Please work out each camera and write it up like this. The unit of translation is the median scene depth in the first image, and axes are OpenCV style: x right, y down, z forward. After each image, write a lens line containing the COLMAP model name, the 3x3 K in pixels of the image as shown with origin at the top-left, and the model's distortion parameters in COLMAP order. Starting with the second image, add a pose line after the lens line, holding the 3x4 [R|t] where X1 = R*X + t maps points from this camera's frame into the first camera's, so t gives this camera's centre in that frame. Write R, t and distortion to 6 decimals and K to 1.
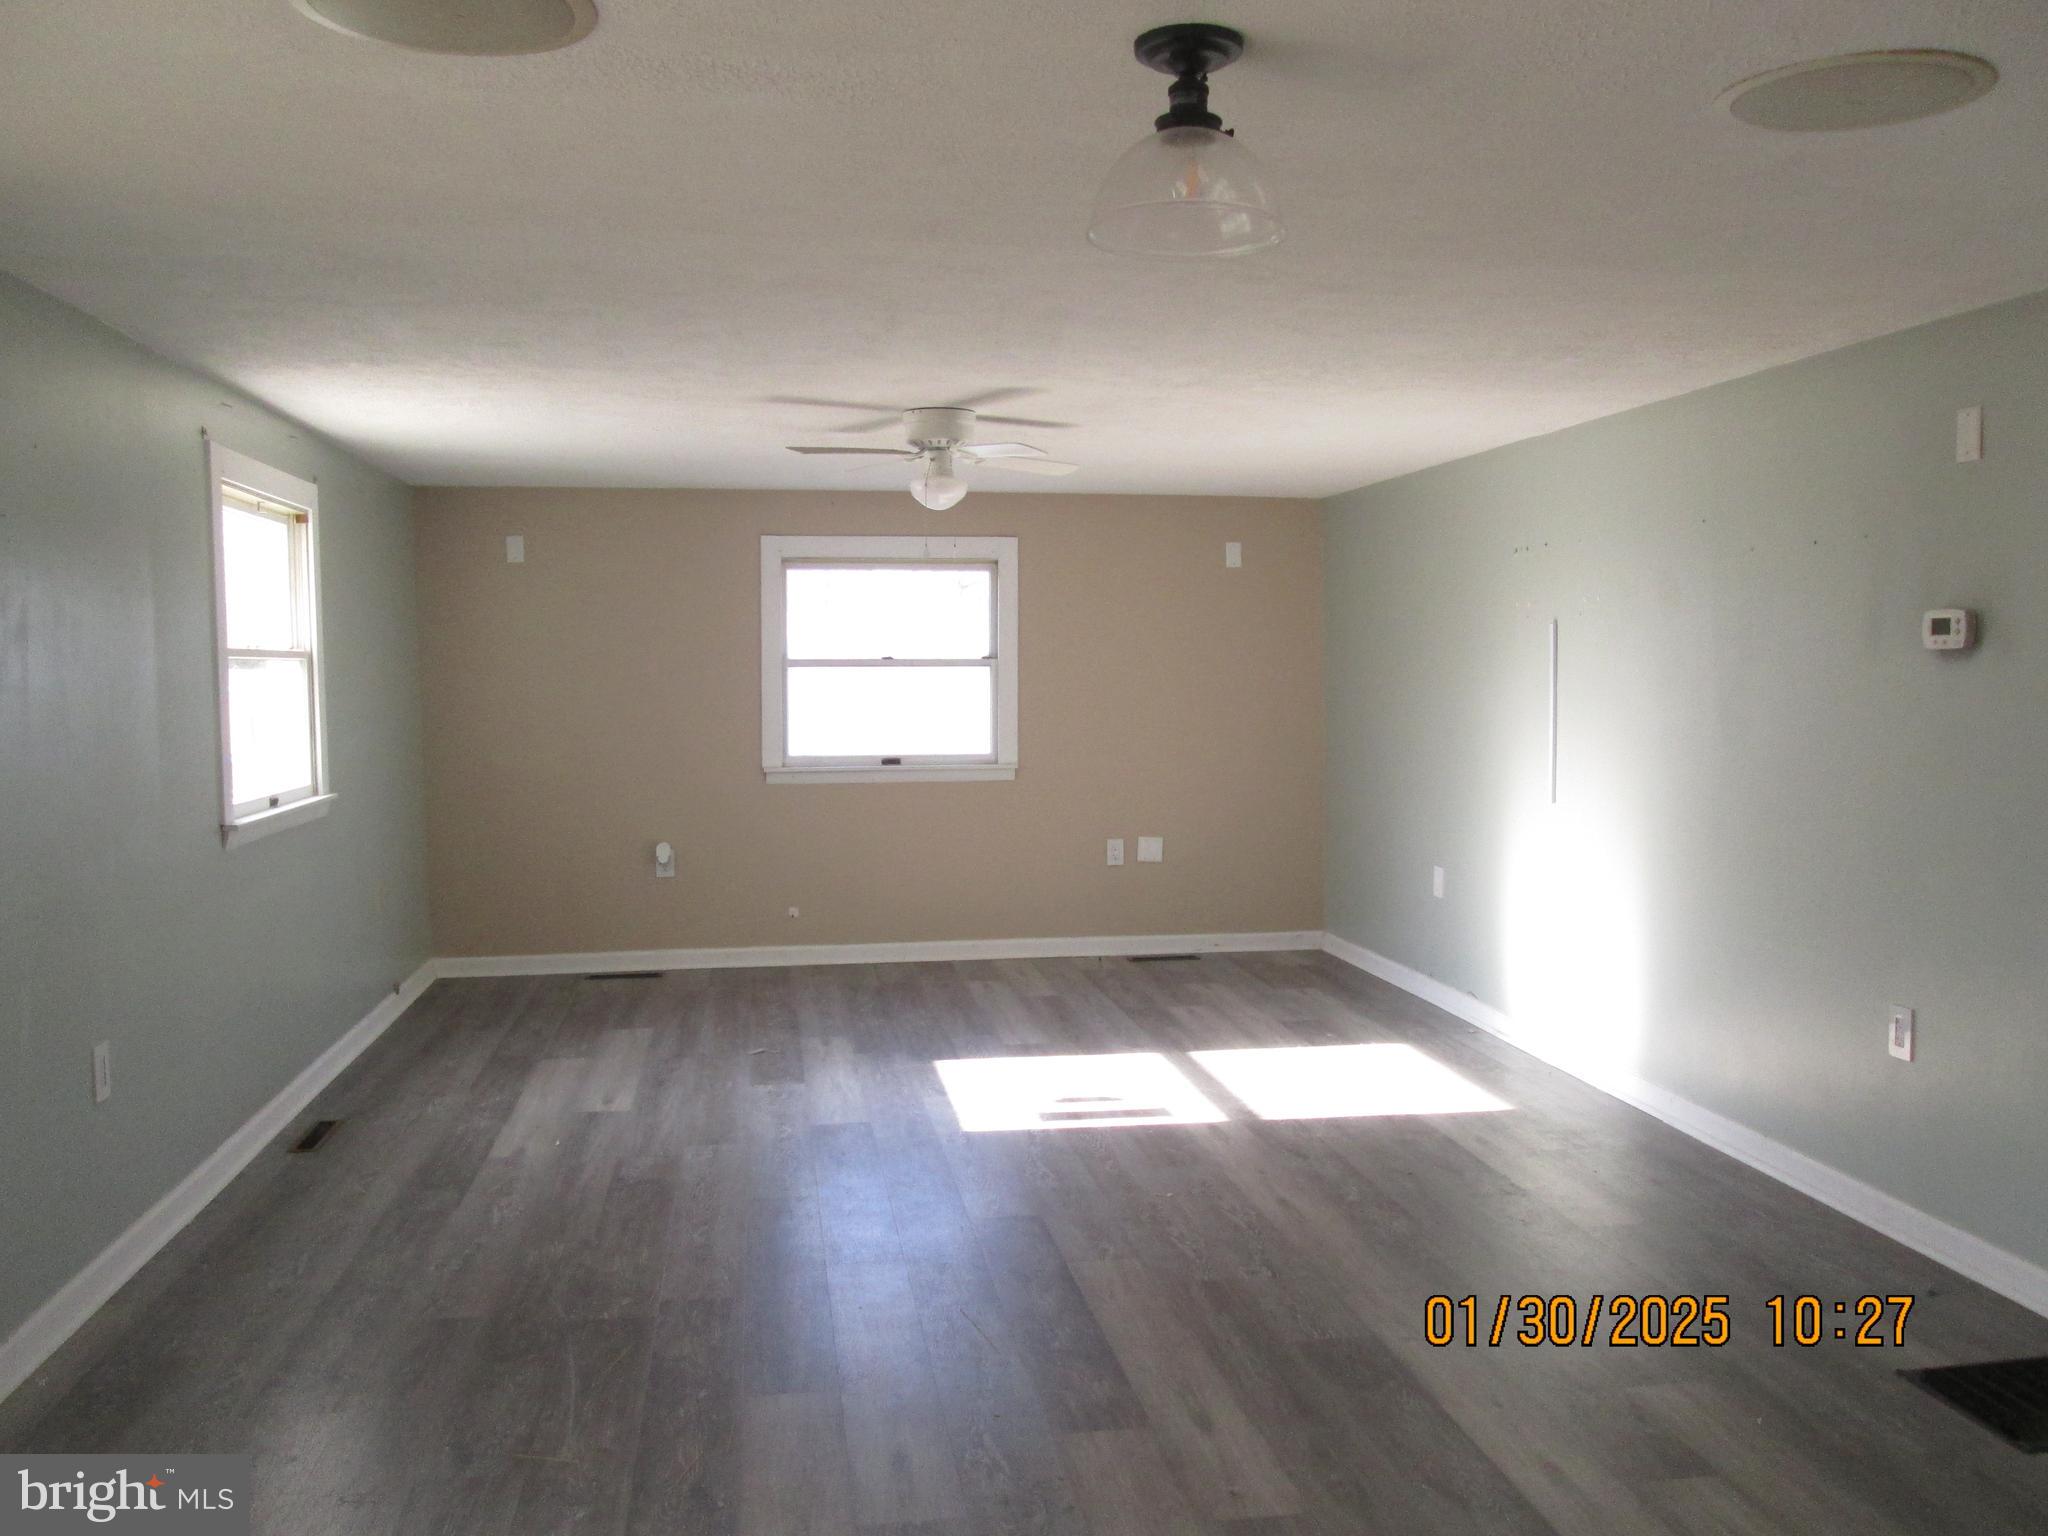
lens RADIAL K [[1718.8, 0, 1056.1], [0, 1718.8, 771.7], [0, 0, 1]] dist [-0.000950, -0.000706]
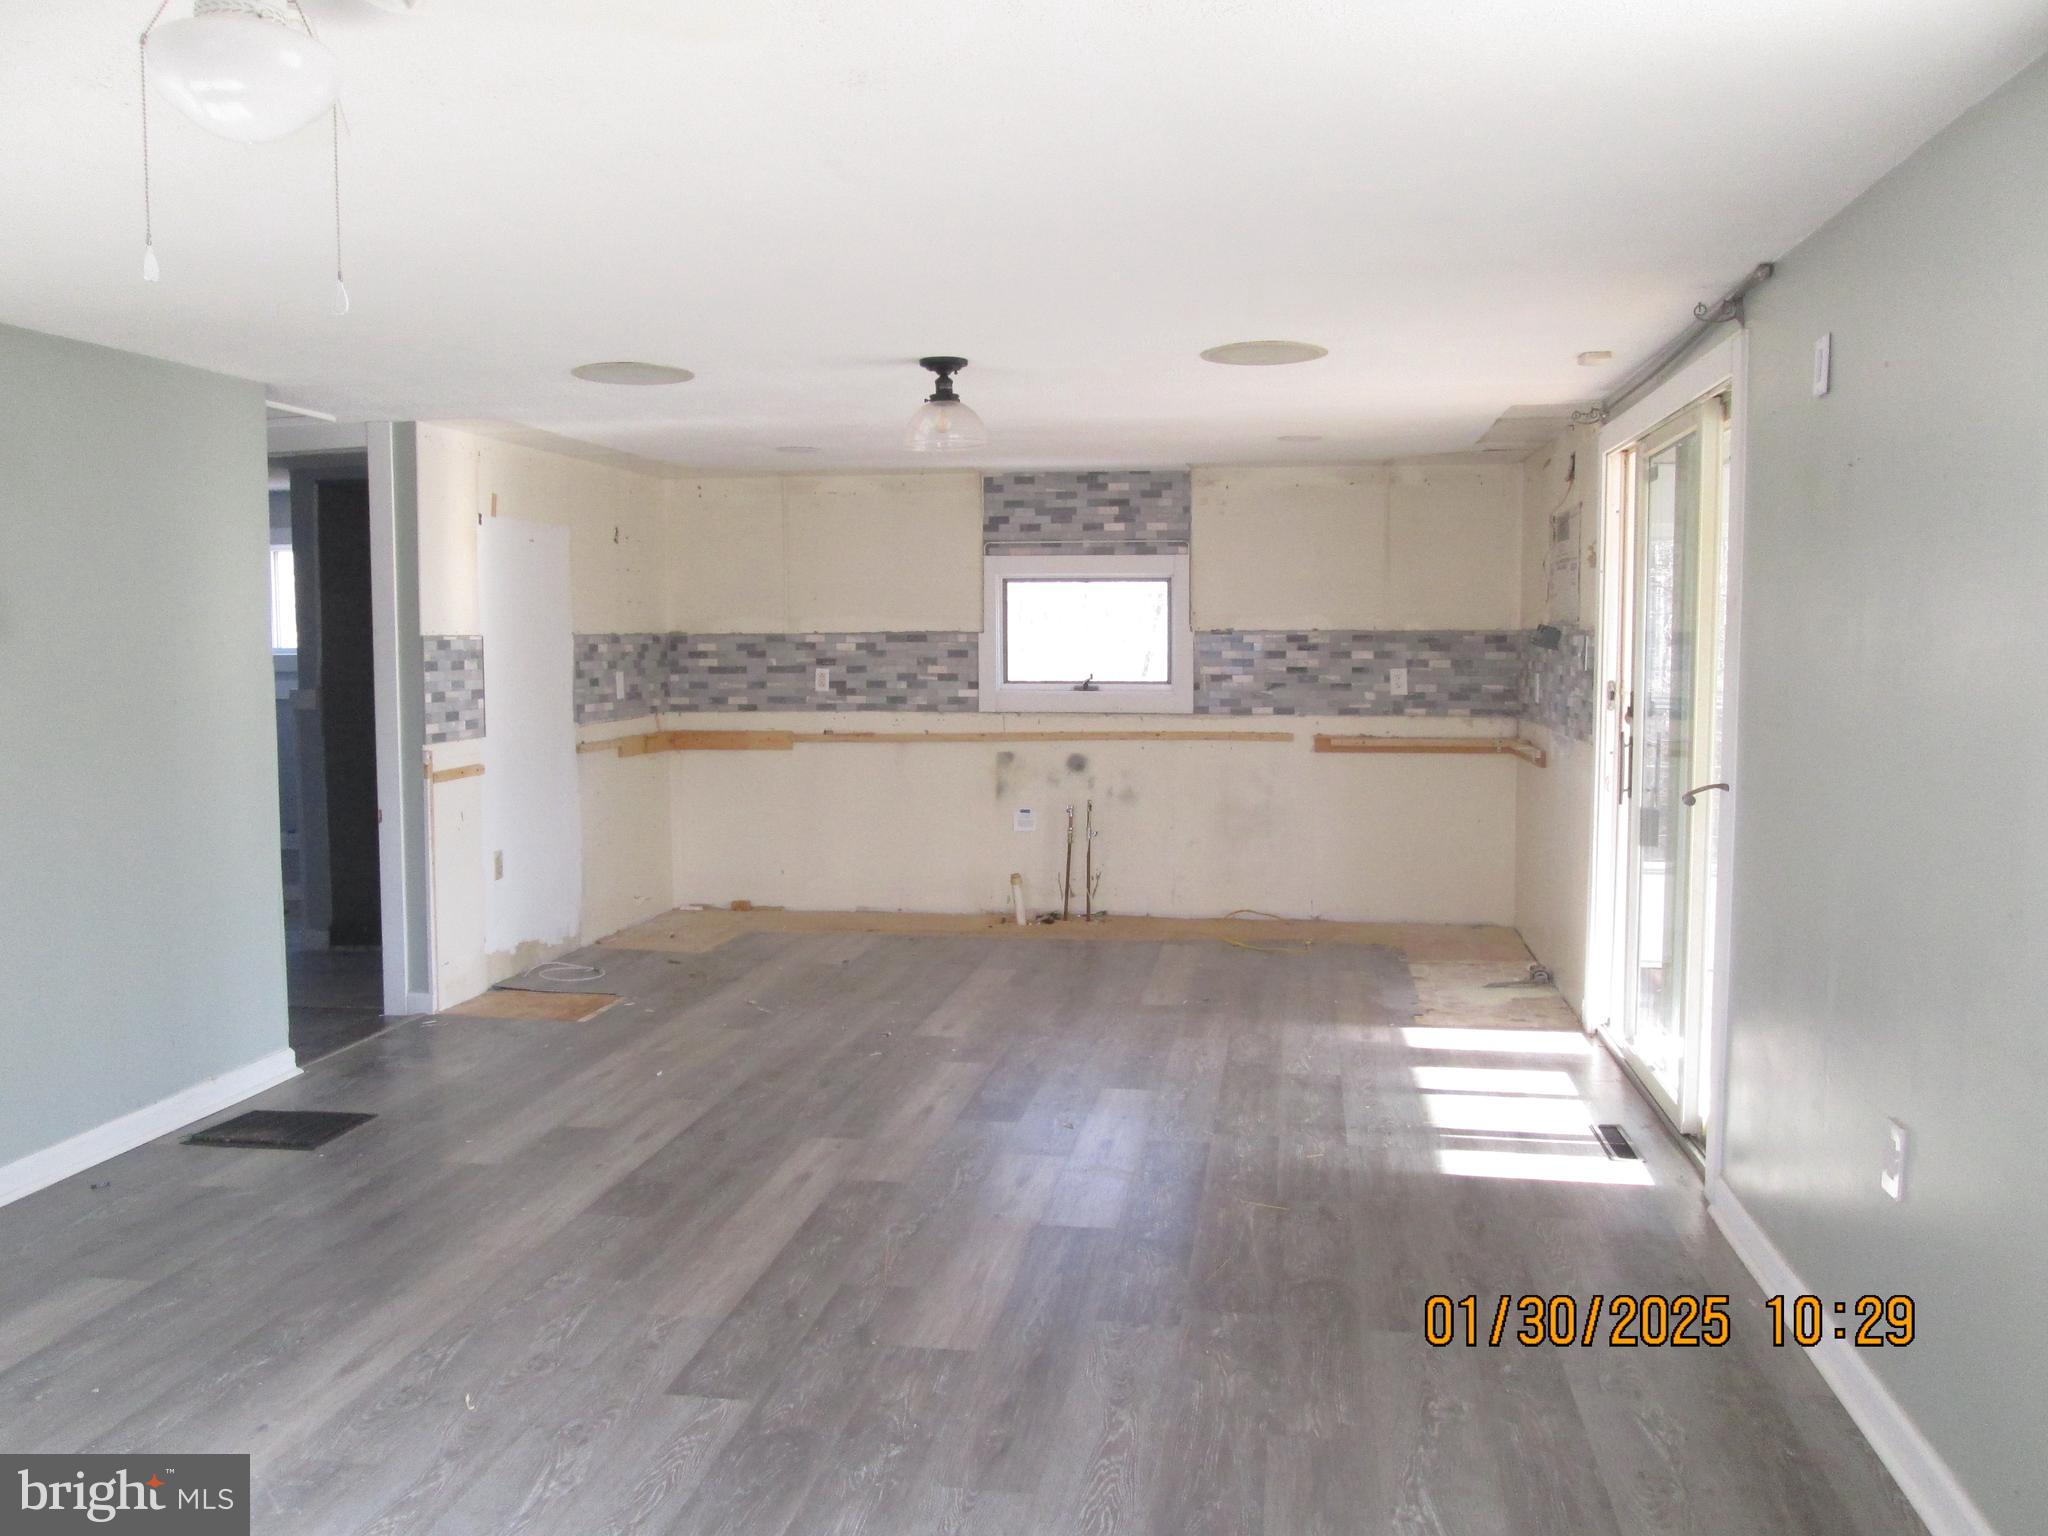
lens RADIAL K [[1715.6, 0, 1036.1], [0, 1715.6, 747.9], [0, 0, 1]] dist [-0.042221, 0.009071]
pose [[-0.948268, -0.008432, 0.317359, -0.221386], [0.032942, 0.991638, 0.124778, -0.055945], [-0.315757, 0.128777, -0.940060, 0.916994]]
